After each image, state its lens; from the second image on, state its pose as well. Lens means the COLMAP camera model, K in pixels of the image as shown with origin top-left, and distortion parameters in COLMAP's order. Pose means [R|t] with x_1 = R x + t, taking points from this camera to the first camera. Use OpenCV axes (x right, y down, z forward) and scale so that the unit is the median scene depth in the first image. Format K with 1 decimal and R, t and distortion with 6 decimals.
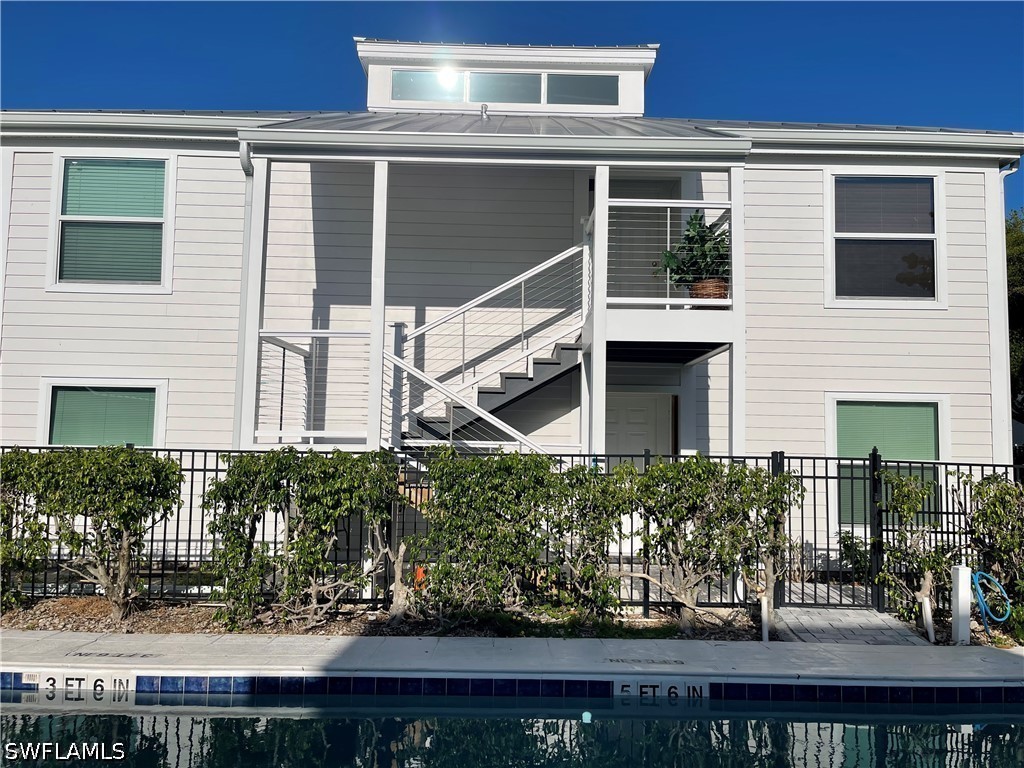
lens RADIAL K [[784.1, 0, 512.0], [0, 784.1, 384.0], [0, 0, 1]] dist [0.086018, -0.107833]
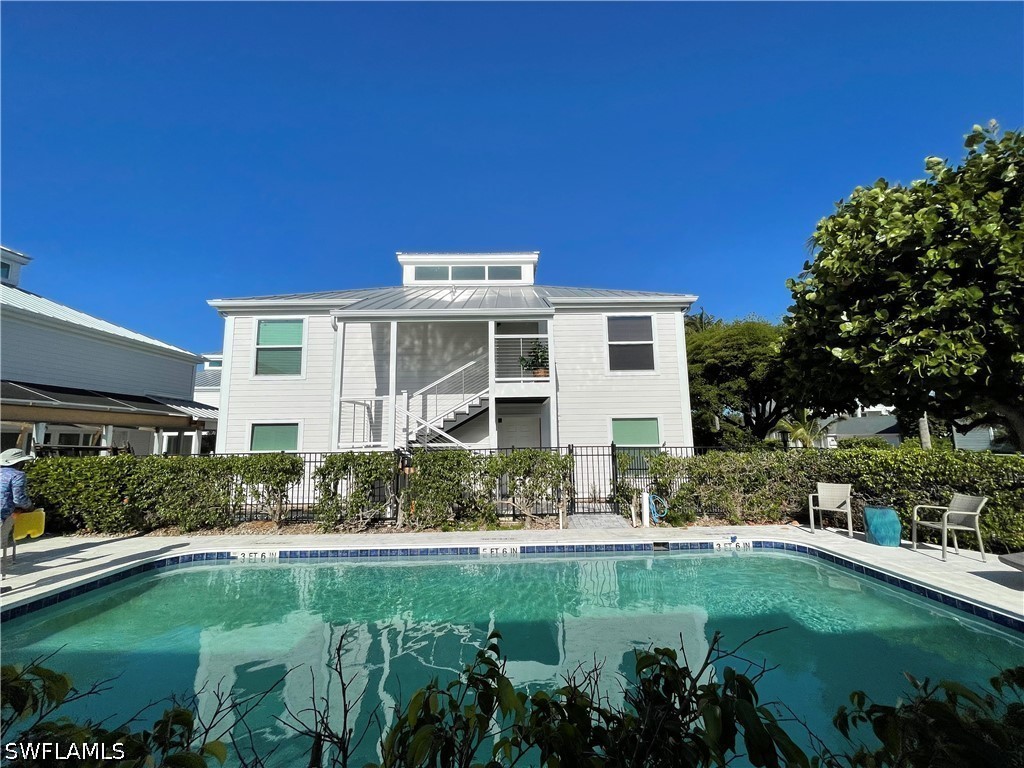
lens RADIAL K [[418.1, 0, 511.3], [0, 418.1, 381.1], [0, 0, 1]] dist [-0.003185, 0.004717]
pose [[0.999436, -0.031703, 0.011066, 0.151793], [0.032250, 0.998054, -0.053363, -0.036375], [-0.009353, 0.053690, 0.998514, -0.190994]]
